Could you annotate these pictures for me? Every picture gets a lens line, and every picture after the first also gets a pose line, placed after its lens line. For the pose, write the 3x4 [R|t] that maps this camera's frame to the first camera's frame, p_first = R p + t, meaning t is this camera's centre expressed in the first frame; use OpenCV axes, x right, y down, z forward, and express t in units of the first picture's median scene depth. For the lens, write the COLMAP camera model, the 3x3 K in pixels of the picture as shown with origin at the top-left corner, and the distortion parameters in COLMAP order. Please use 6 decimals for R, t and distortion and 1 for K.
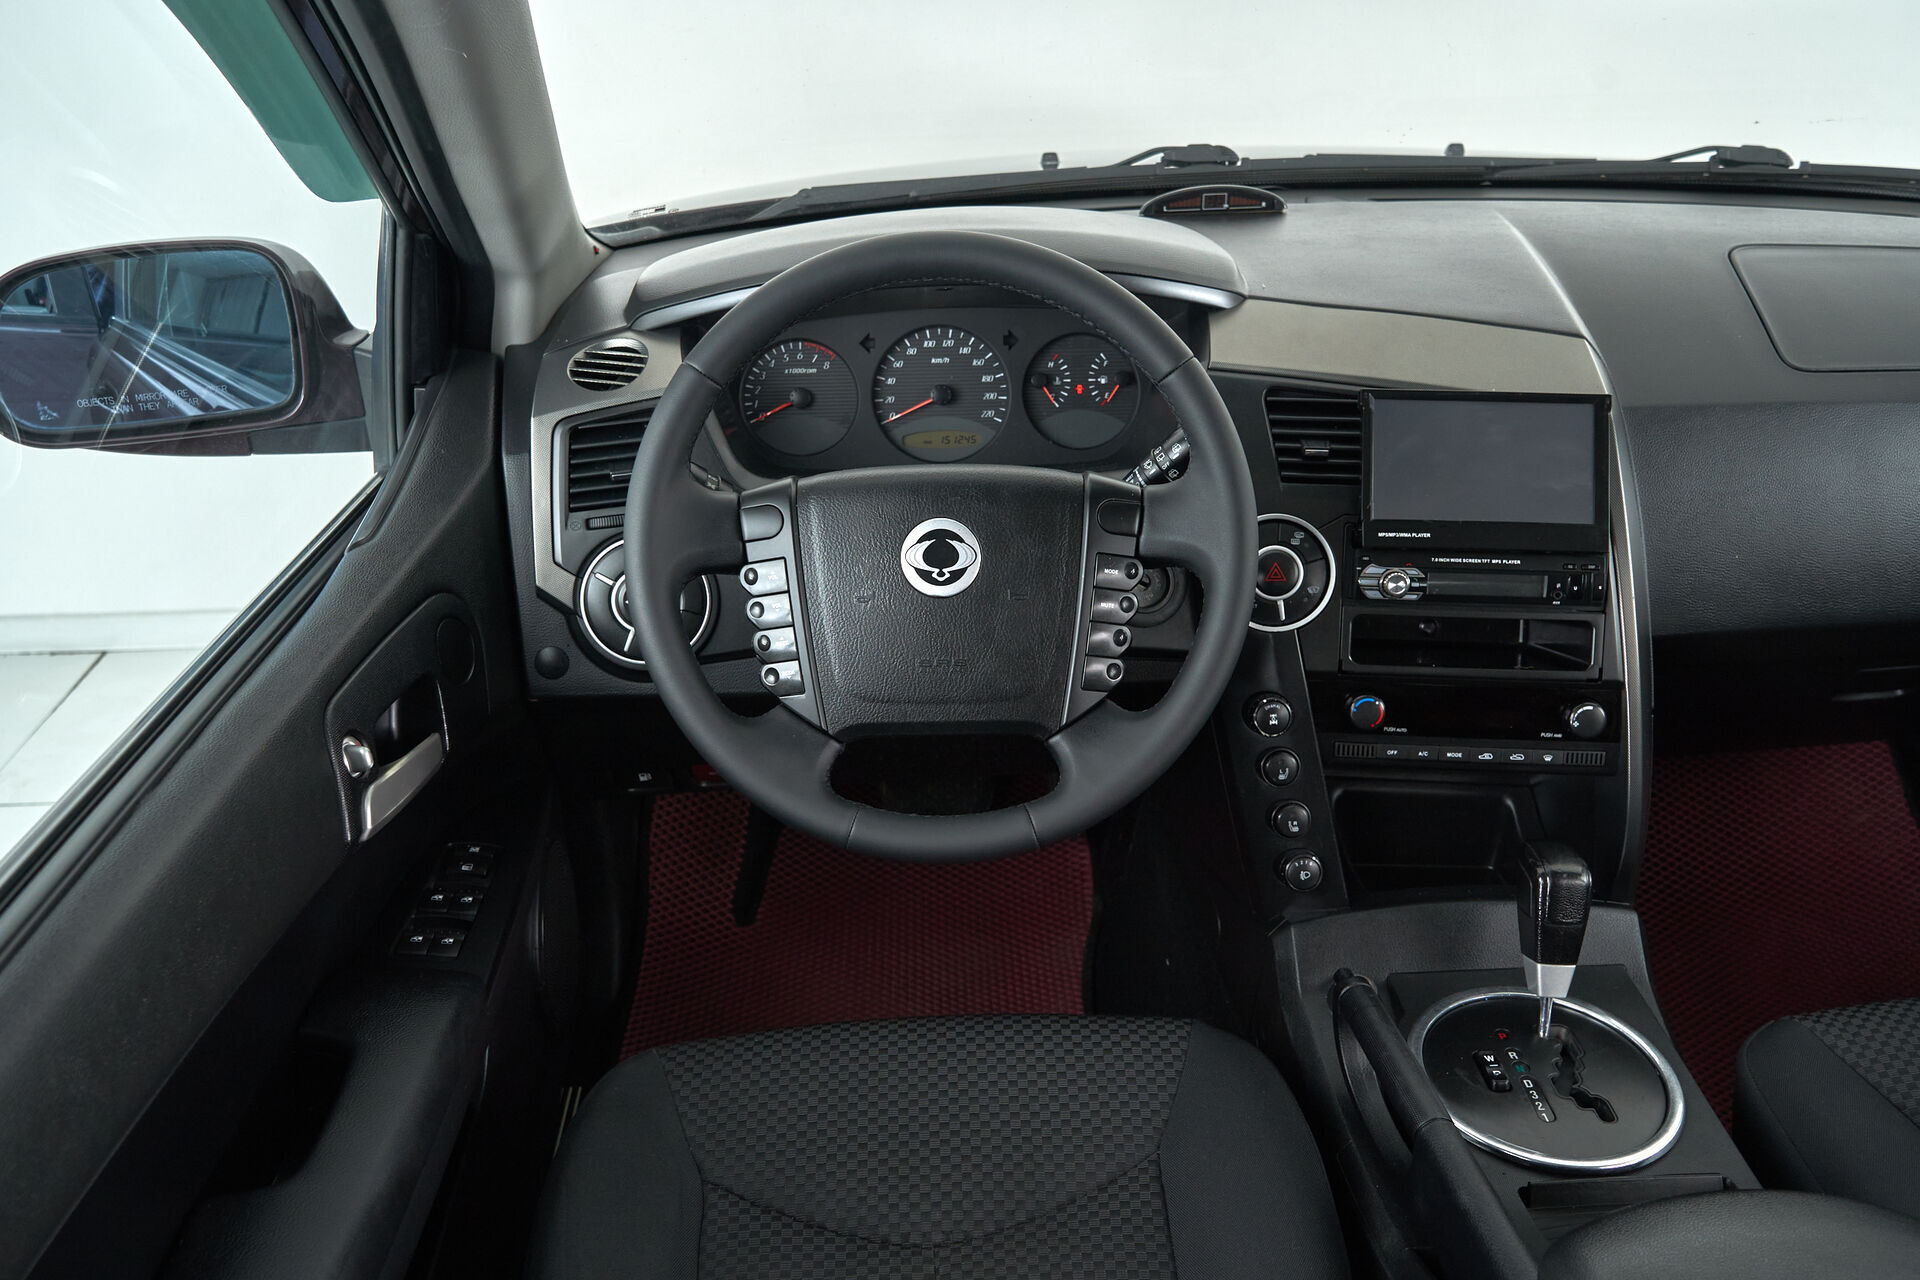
lens RADIAL K [[1551.5, 0, 966.2], [0, 1551.5, 644.4], [0, 0, 1]] dist [0.015341, -0.011620]
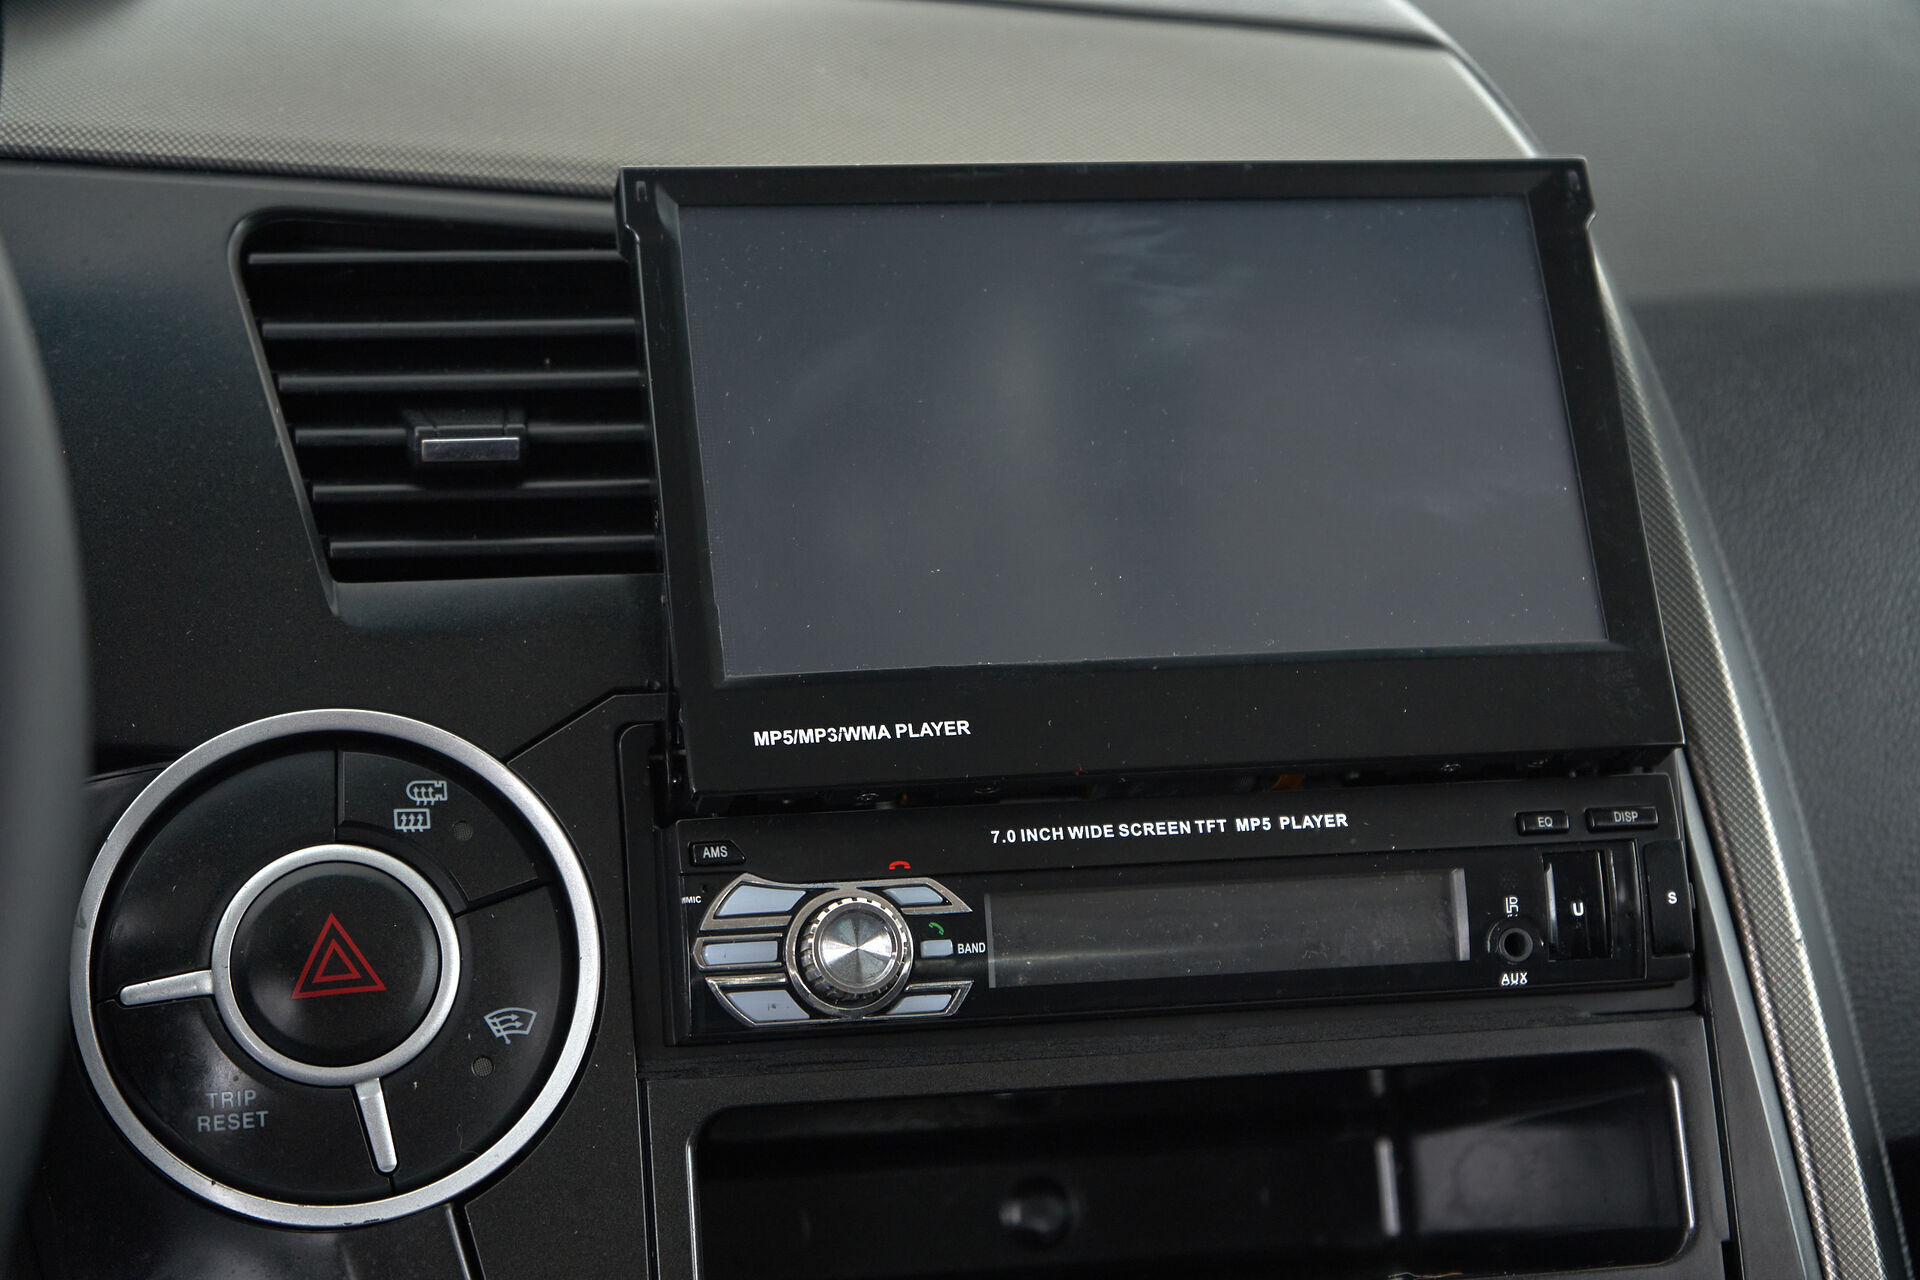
lens RADIAL K [[3834.0, 0, 969.3], [0, 3834.0, 640.7], [0, 0, 1]] dist [0.095203, 0.000000]
pose [[0.963876, -0.053643, 0.260895, 0.146065], [0.122848, 0.958637, -0.256754, 0.064063], [-0.236330, 0.279529, 0.930597, 0.451181]]
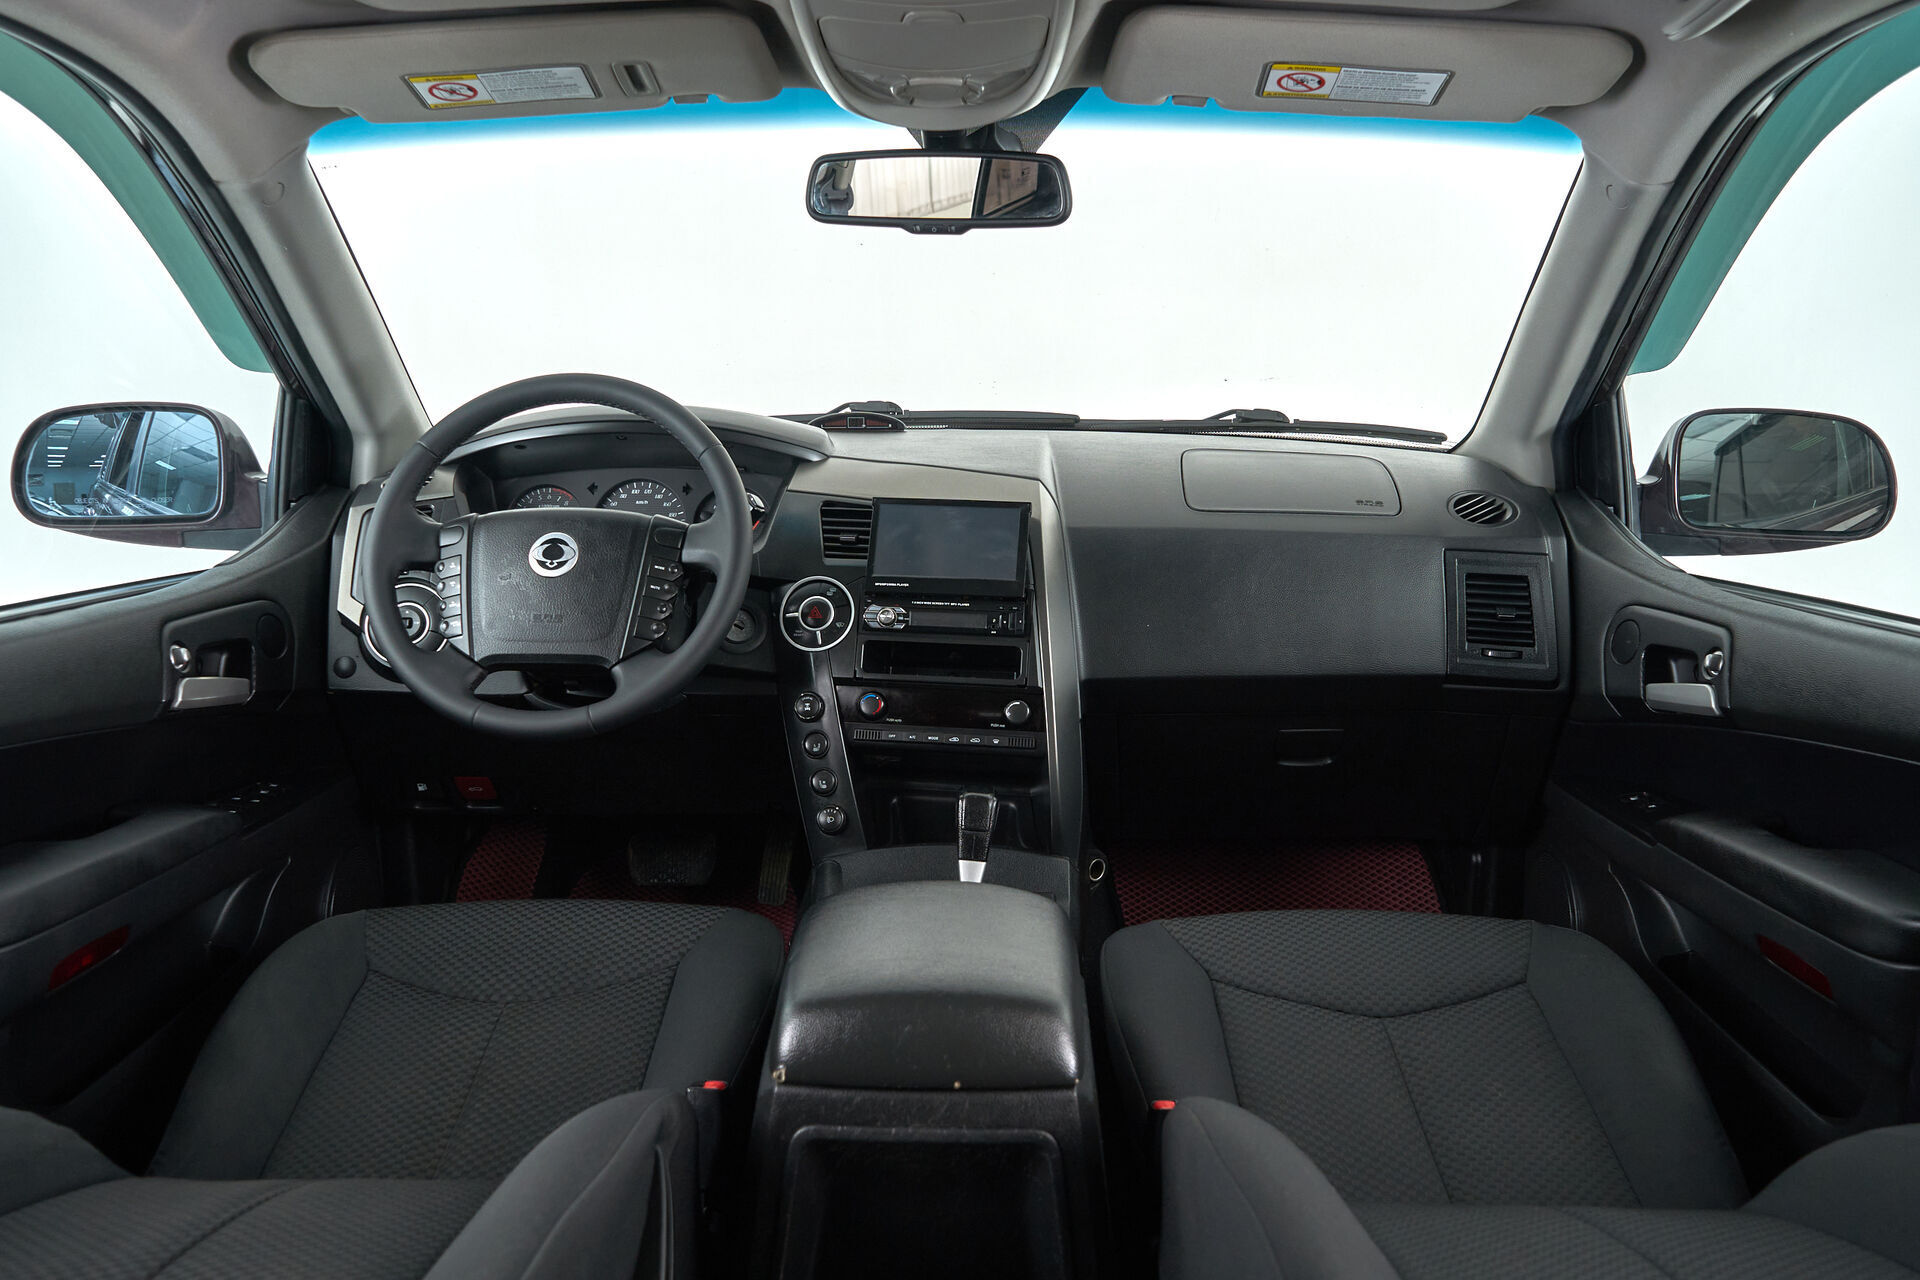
lens RADIAL K [[1551.5, 0, 955.6], [0, 1551.5, 647.0], [0, 0, 1]] dist [0.015341, -0.011620]
pose [[0.997958, 0.026000, -0.058350, 0.427478], [-0.041077, 0.960722, -0.274455, 0.397538], [0.048922, 0.276291, 0.959828, -0.436902]]
